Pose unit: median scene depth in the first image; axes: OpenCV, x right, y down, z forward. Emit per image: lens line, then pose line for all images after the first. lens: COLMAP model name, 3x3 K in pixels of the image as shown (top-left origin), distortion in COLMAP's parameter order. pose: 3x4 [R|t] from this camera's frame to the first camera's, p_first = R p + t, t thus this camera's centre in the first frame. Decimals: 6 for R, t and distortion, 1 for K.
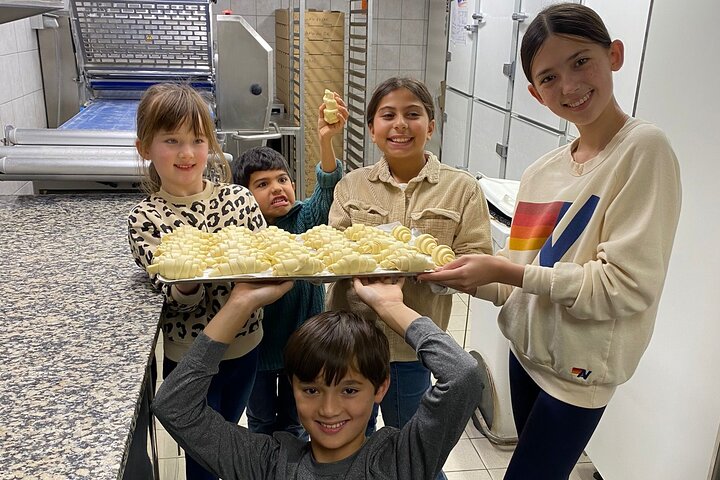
lens RADIAL K [[683.9, 0, 360.0], [0, 683.9, 240.0], [0, 0, 1]] dist [0.004667, -0.007146]
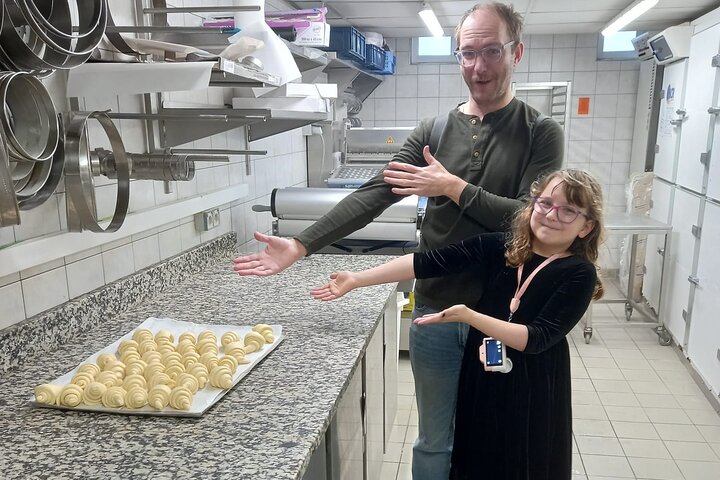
lens RADIAL K [[683.9, 0, 360.0], [0, 683.9, 240.0], [0, 0, 1]] dist [0.004667, -0.007146]
pose [[0.941562, 0.020222, -0.336231, 0.154320], [-0.068195, 0.988969, -0.131490, 0.125396], [0.329864, 0.146735, 0.932555, -0.360705]]
